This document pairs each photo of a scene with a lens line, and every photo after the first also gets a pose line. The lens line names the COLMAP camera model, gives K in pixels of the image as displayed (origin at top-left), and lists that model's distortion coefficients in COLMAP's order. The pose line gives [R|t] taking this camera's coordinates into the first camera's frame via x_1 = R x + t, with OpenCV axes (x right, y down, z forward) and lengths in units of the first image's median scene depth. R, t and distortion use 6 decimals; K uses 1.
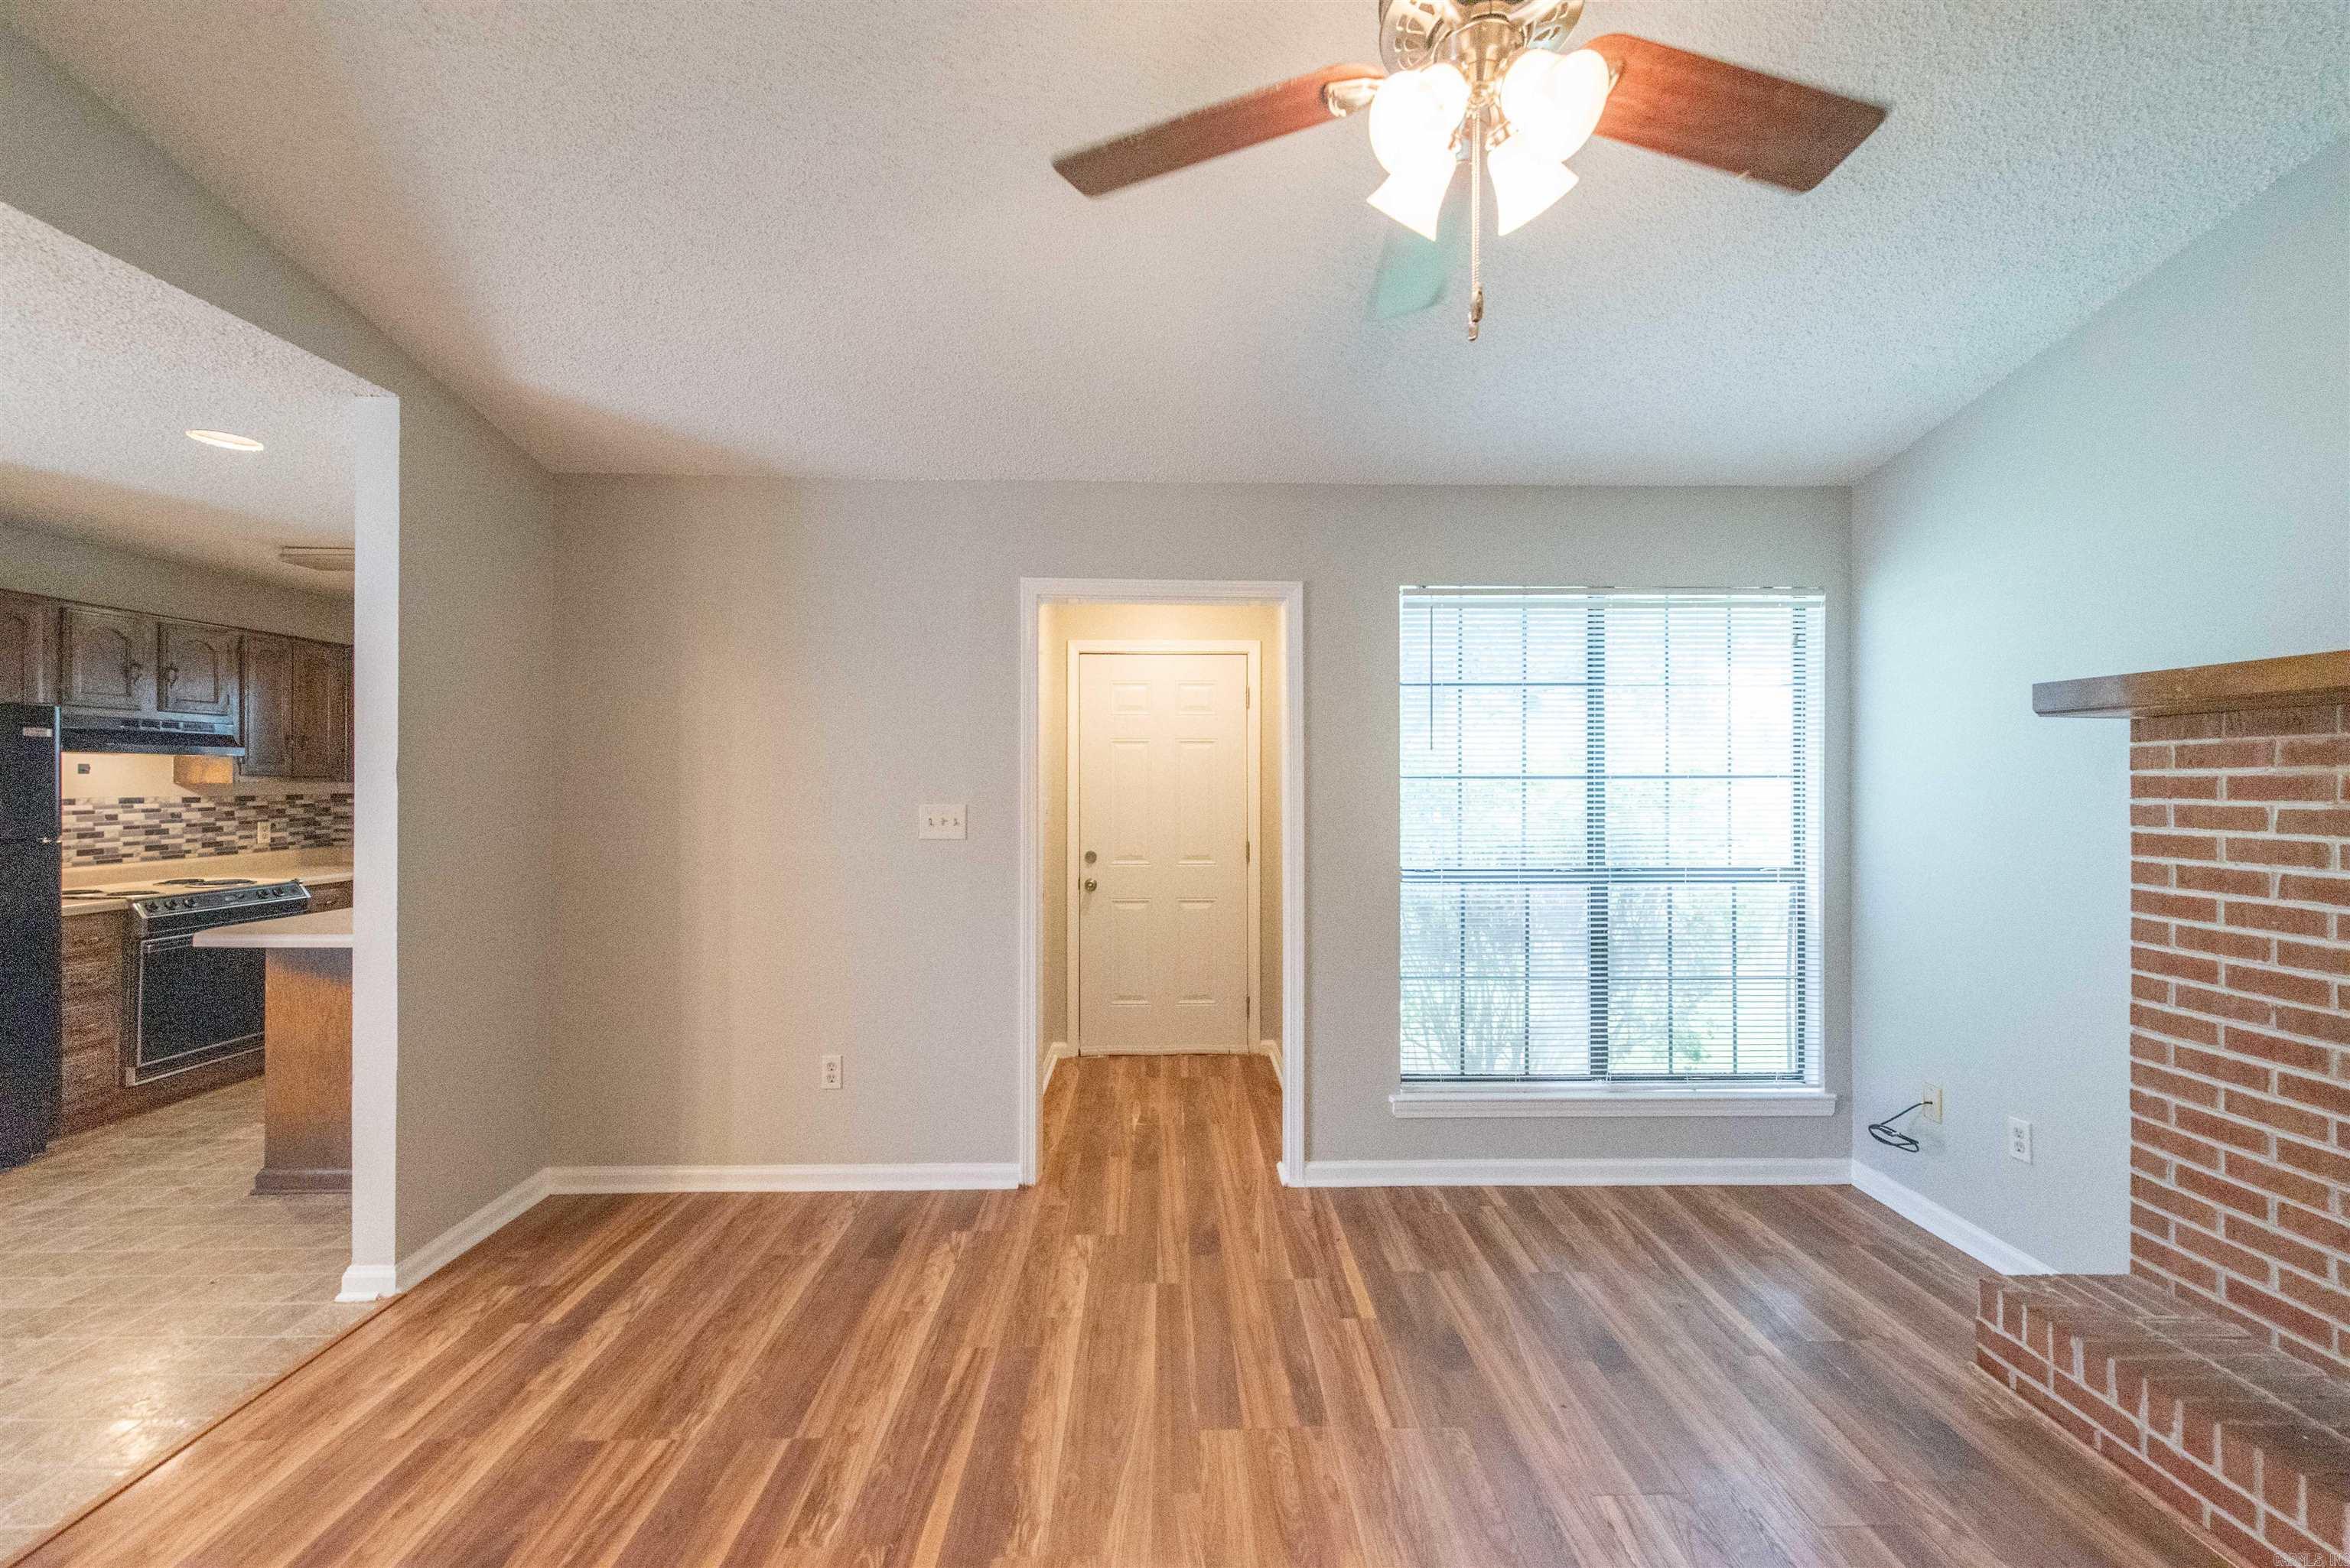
lens RADIAL K [[963.7, 0, 1240.4], [0, 963.7, 781.3], [0, 0, 1]] dist [0.008547, -0.000848]
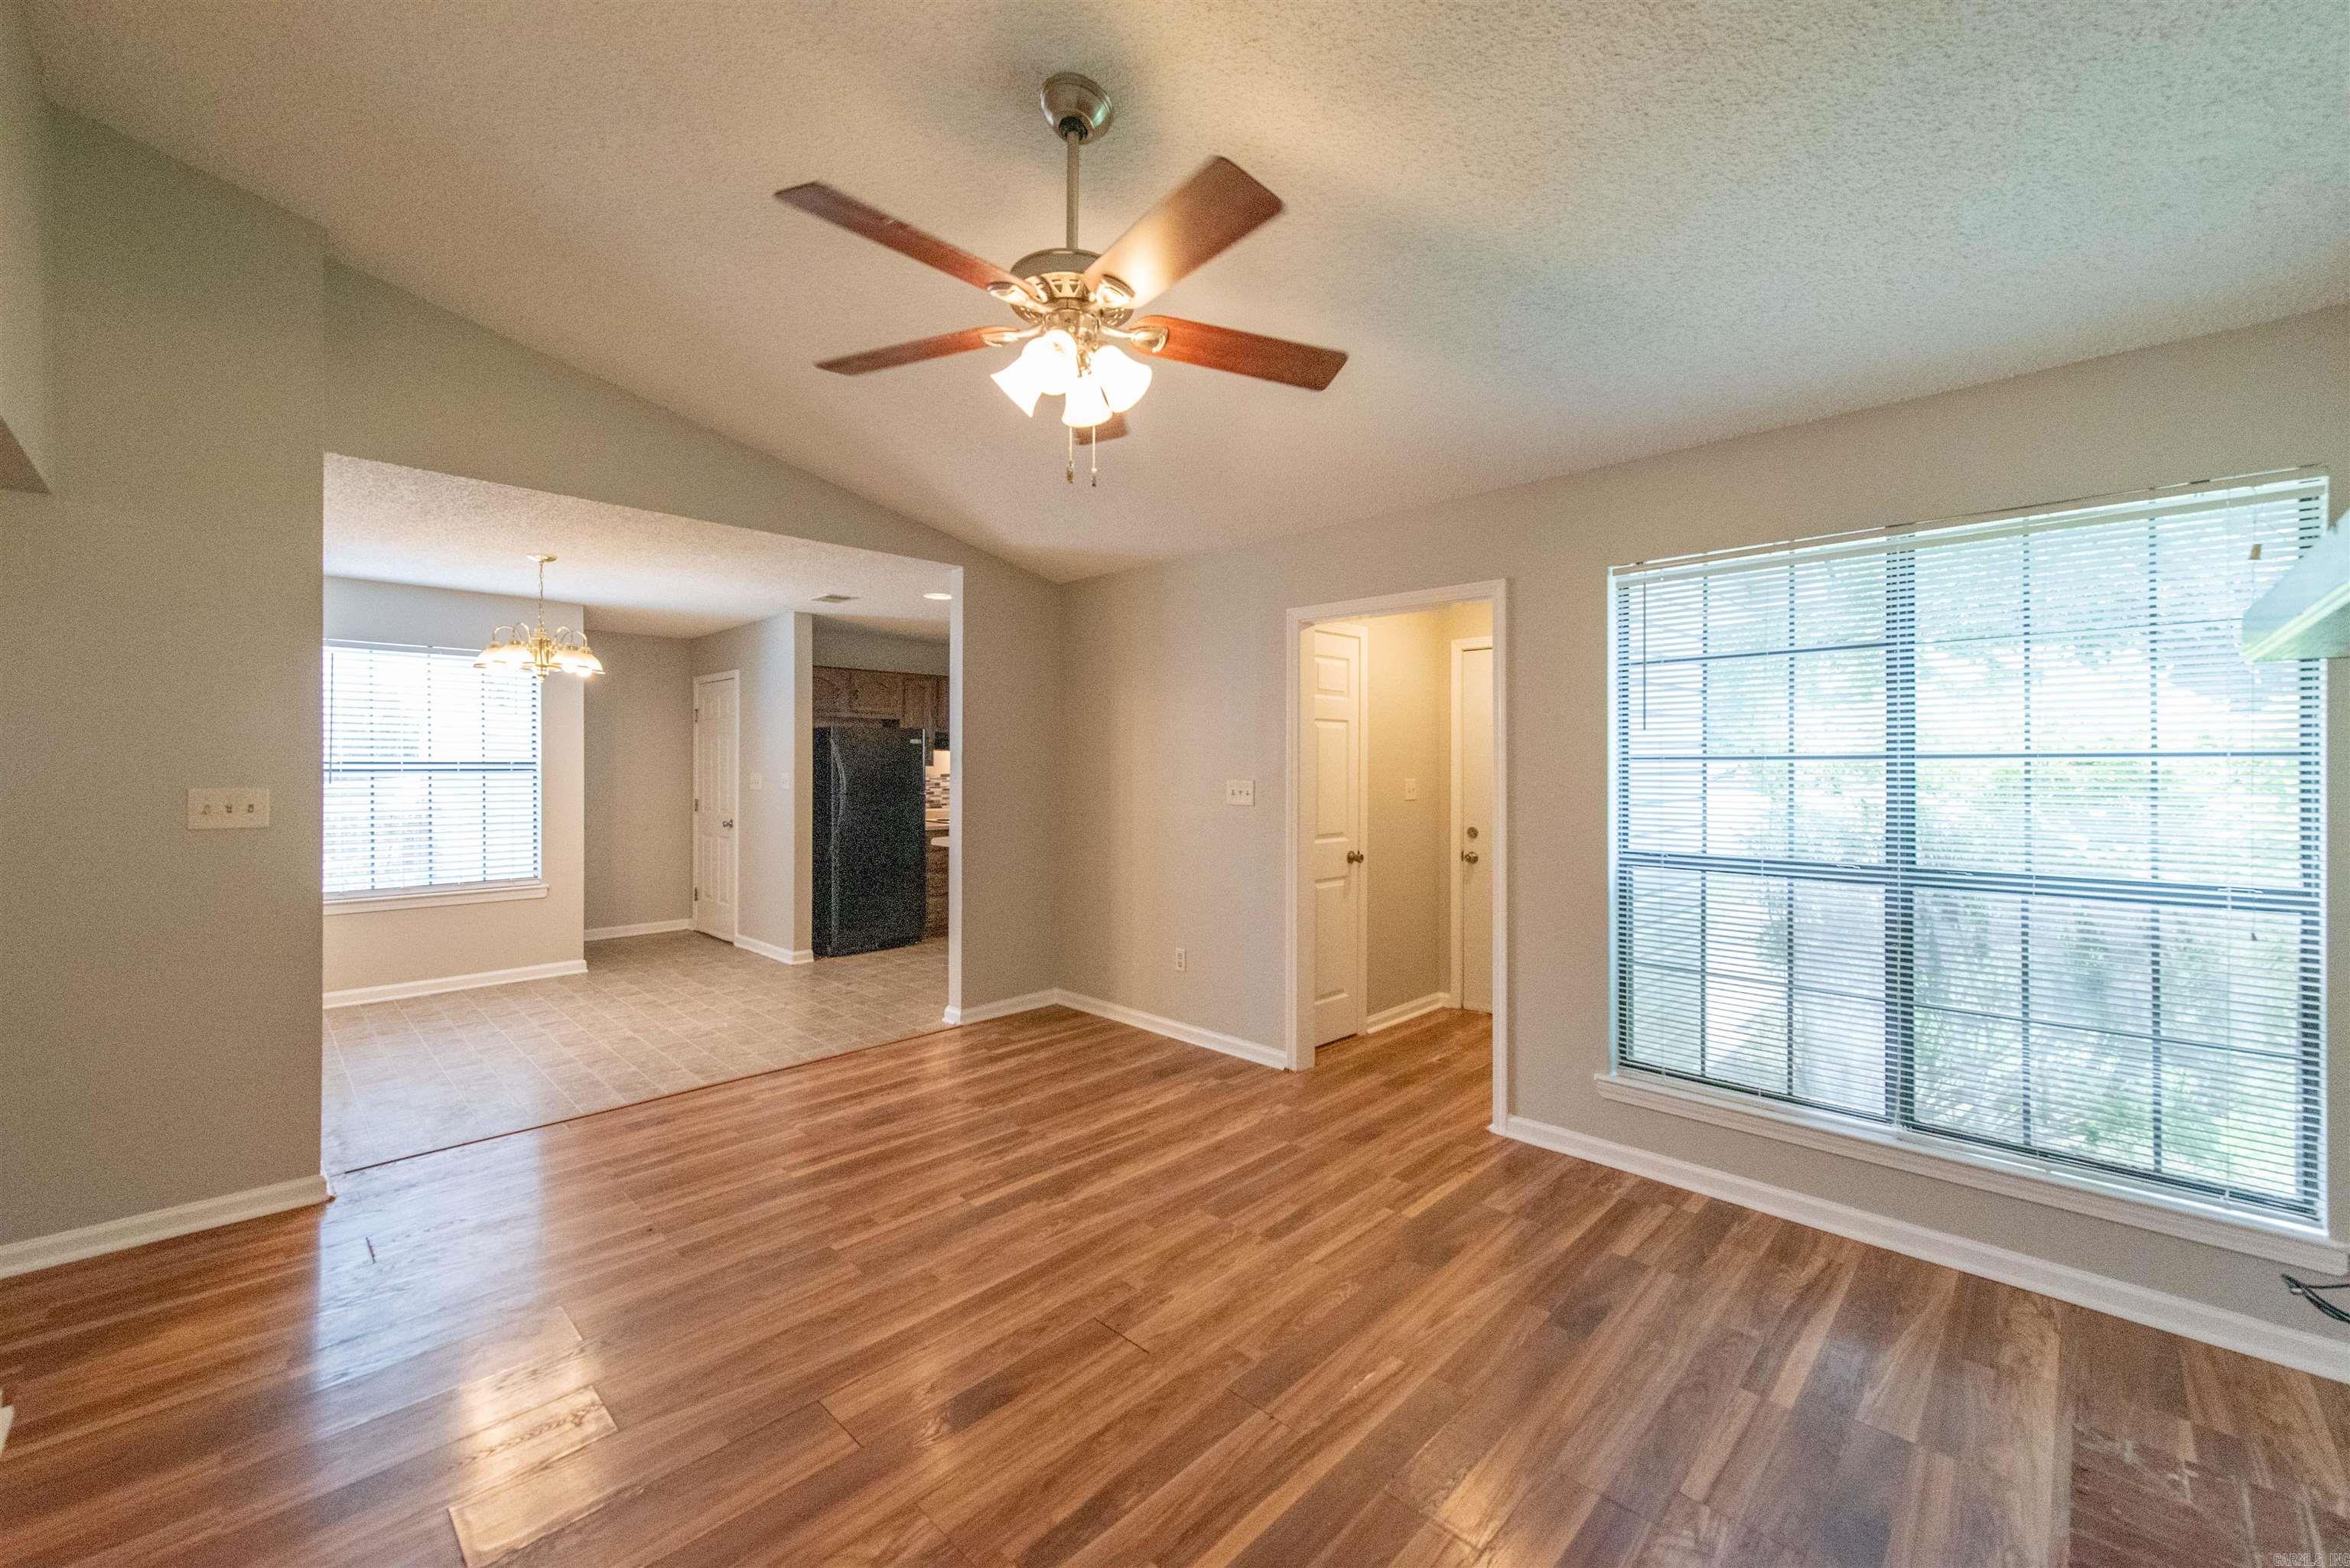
lens RADIAL K [[936.8, 0, 1186.5], [0, 936.8, 768.4], [0, 0, 1]] dist [-0.002021, -0.000378]
pose [[0.693373, 0.001128, -0.720578, 0.568792], [-0.002644, 0.999996, -0.000979, 0.008714], [0.720574, 0.002584, 0.693374, 0.011167]]
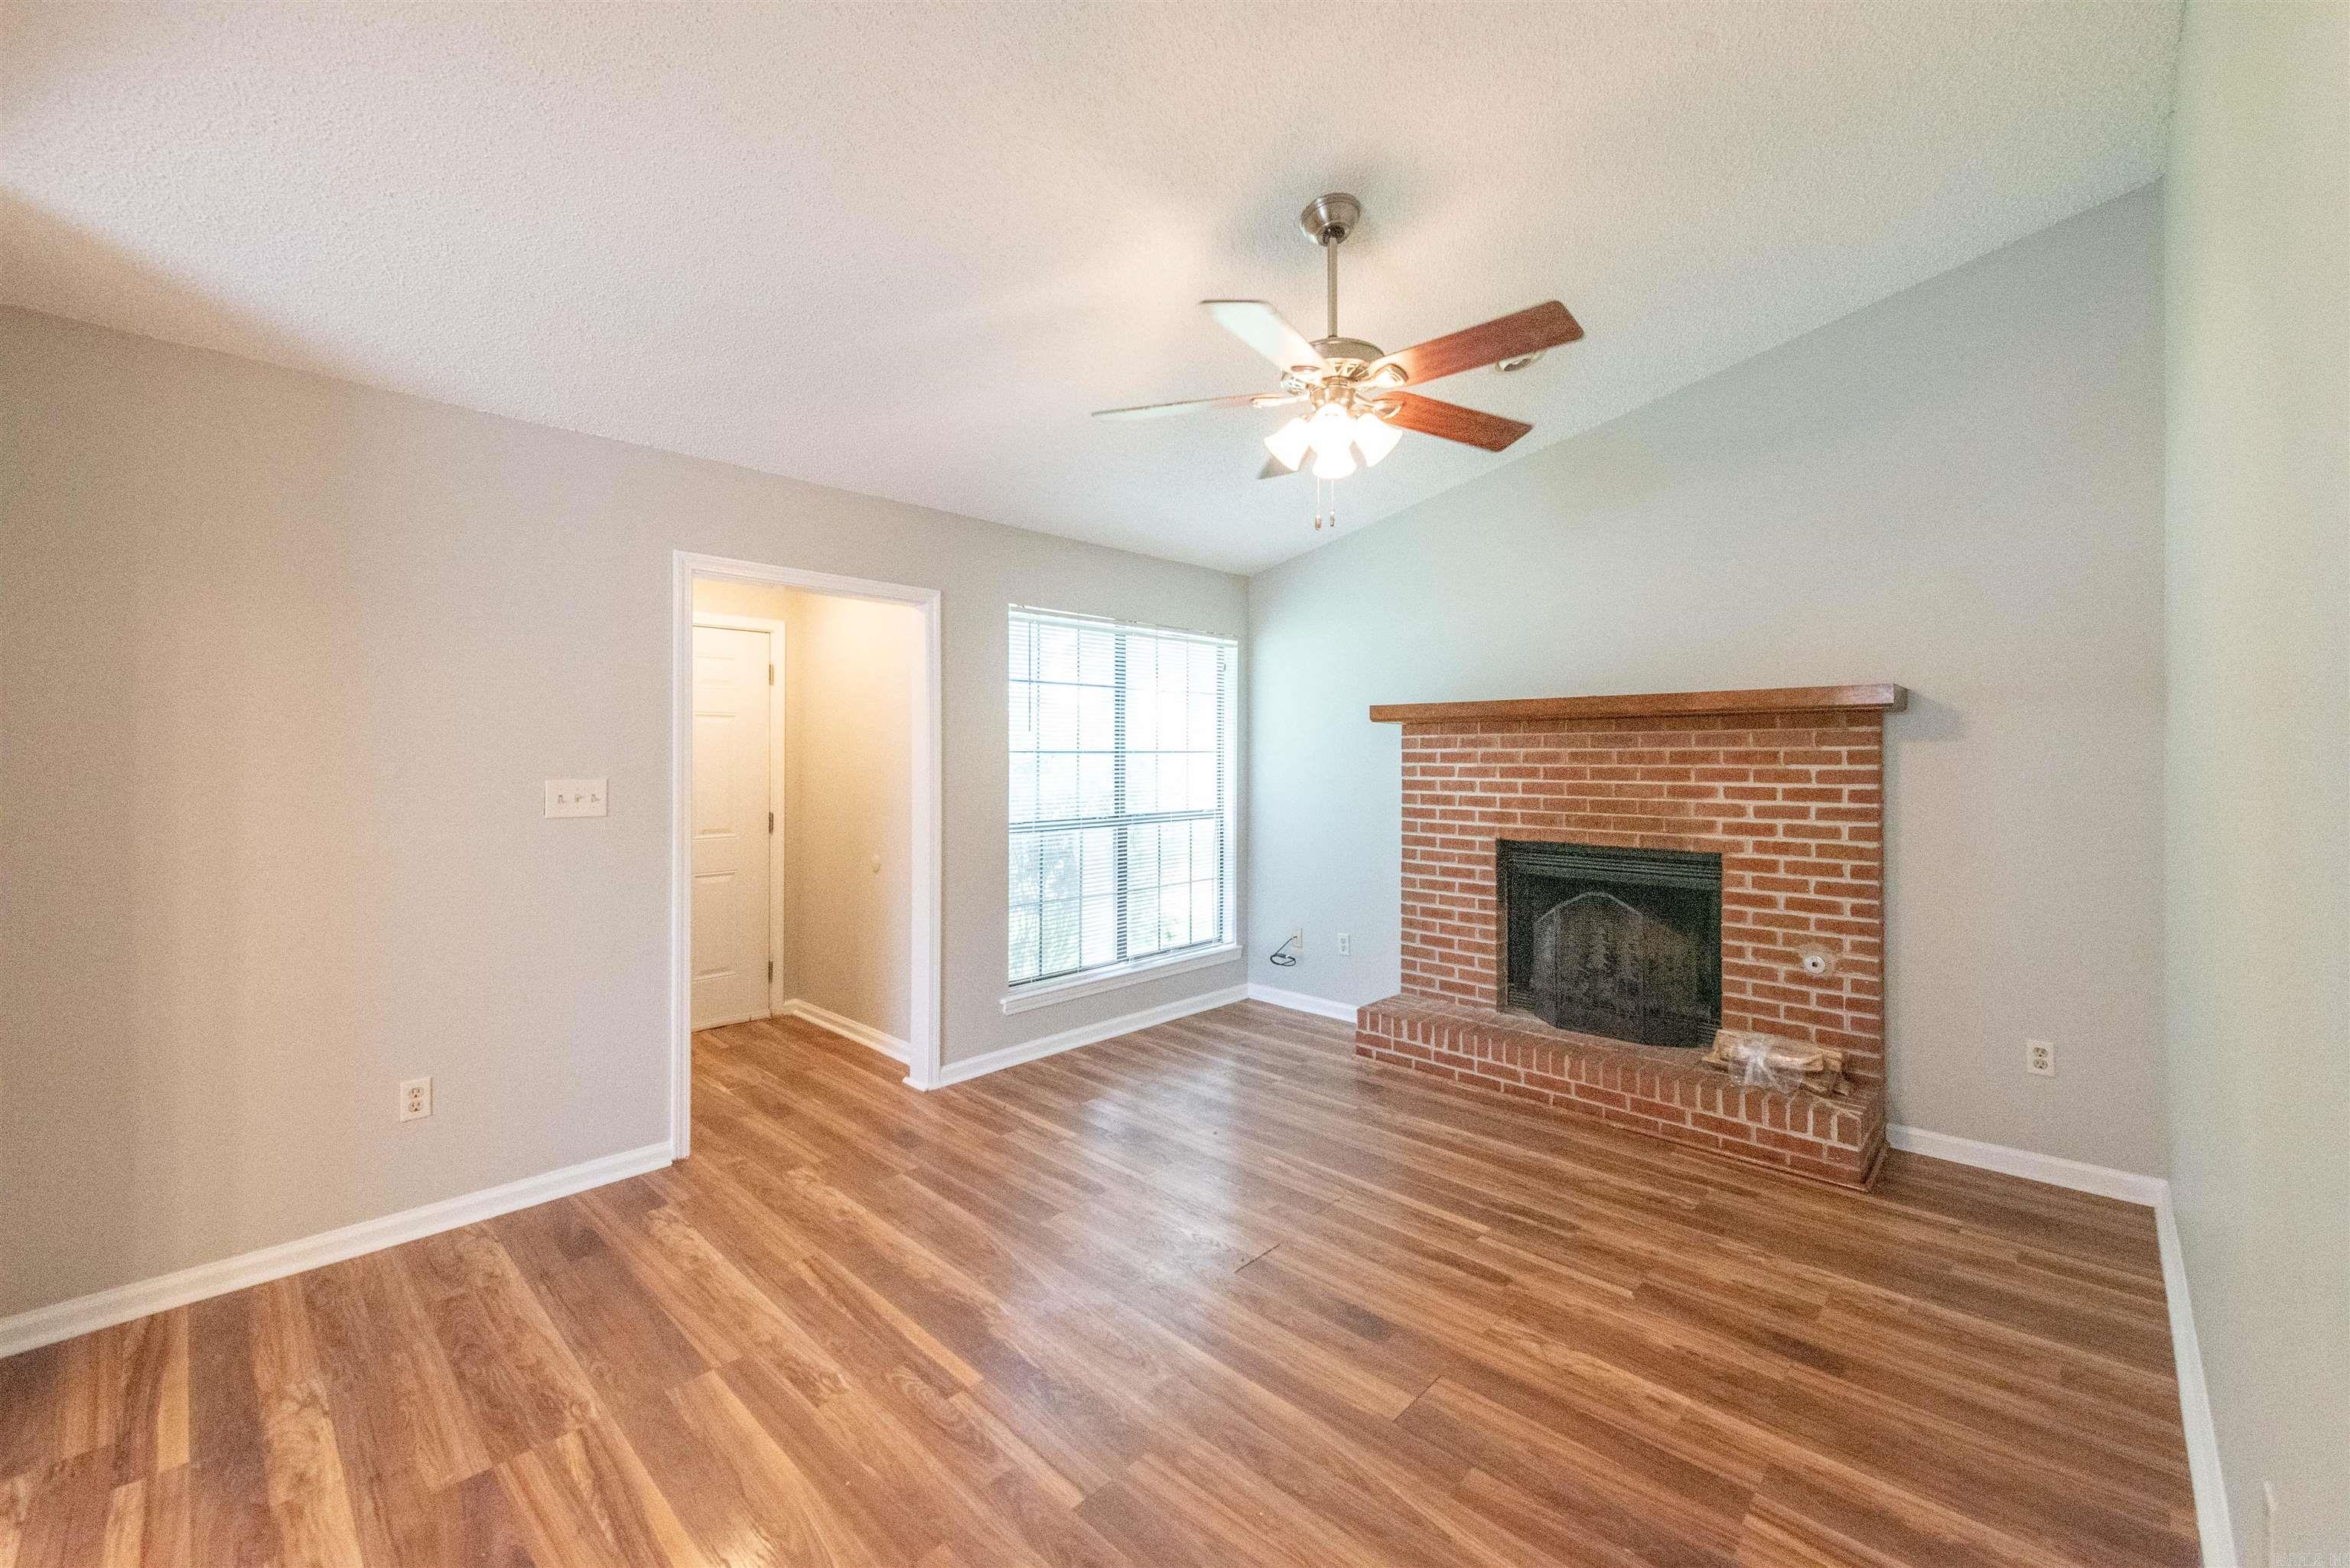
lens RADIAL K [[842.8, 0, 1277.8], [0, 842.8, 757.3], [0, 0, 1]] dist [0.019260, -0.006605]
pose [[0.704440, -0.002167, 0.709760, -0.389842], [0.001016, 0.999997, 0.002045, 0.001239], [-0.709762, -0.000719, 0.704441, -0.056329]]
